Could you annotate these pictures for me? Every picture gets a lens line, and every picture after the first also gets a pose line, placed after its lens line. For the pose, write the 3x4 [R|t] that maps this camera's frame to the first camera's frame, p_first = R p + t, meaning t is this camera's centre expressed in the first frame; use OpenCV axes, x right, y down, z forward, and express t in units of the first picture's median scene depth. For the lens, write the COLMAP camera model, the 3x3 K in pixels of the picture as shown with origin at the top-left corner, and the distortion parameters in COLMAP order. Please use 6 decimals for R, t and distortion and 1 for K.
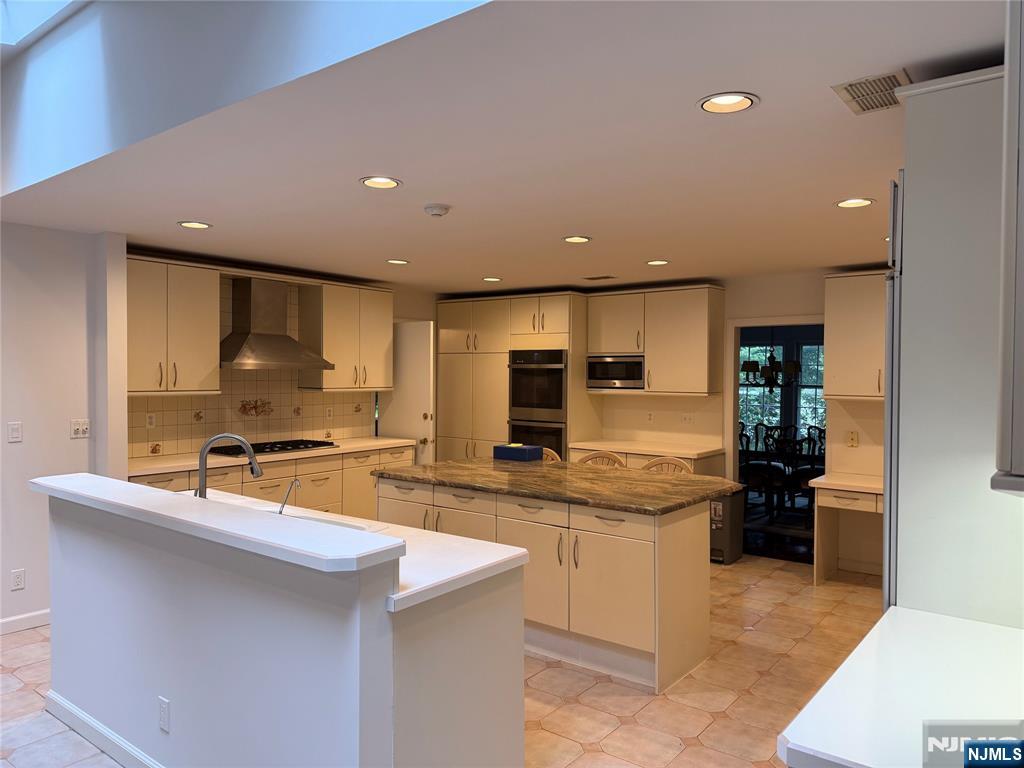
lens RADIAL K [[725.6, 0, 512.0], [0, 725.6, 384.0], [0, 0, 1]] dist [-0.000871, -0.001121]
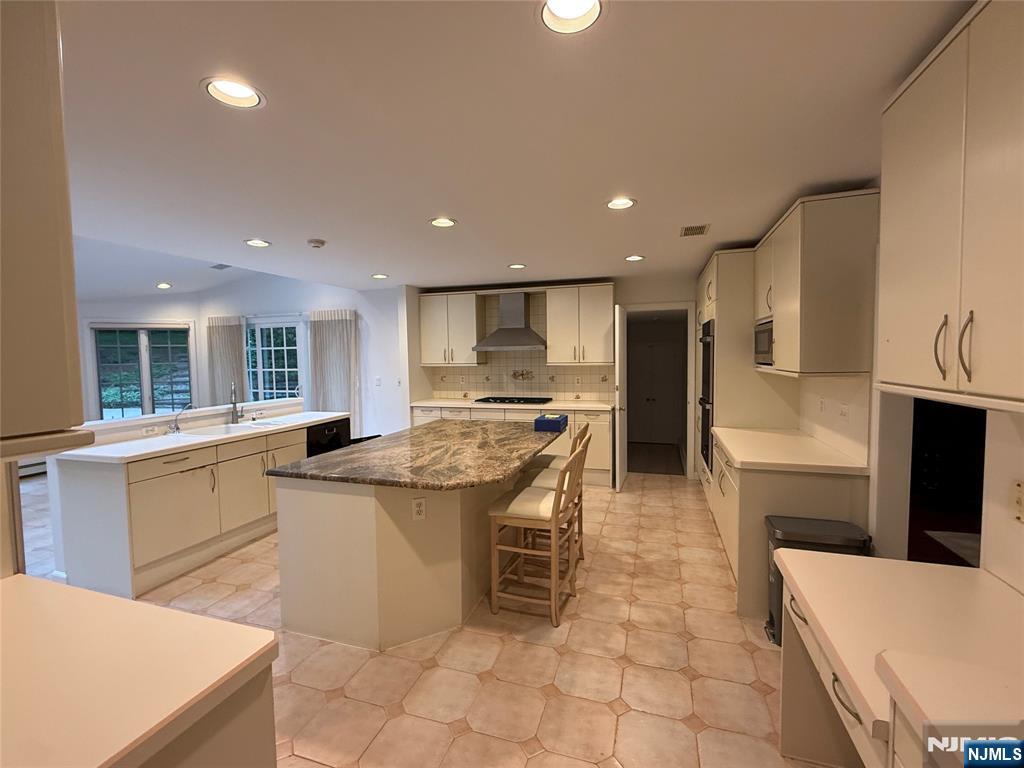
lens RADIAL K [[445.2, 0, 511.4], [0, 445.2, 403.9], [0, 0, 1]] dist [0.000327, 0.000058]
pose [[0.335884, 0.094852, -0.937115, 0.574950], [0.011606, 0.994424, 0.104813, -0.007105], [0.941832, -0.046081, 0.332910, 0.662327]]
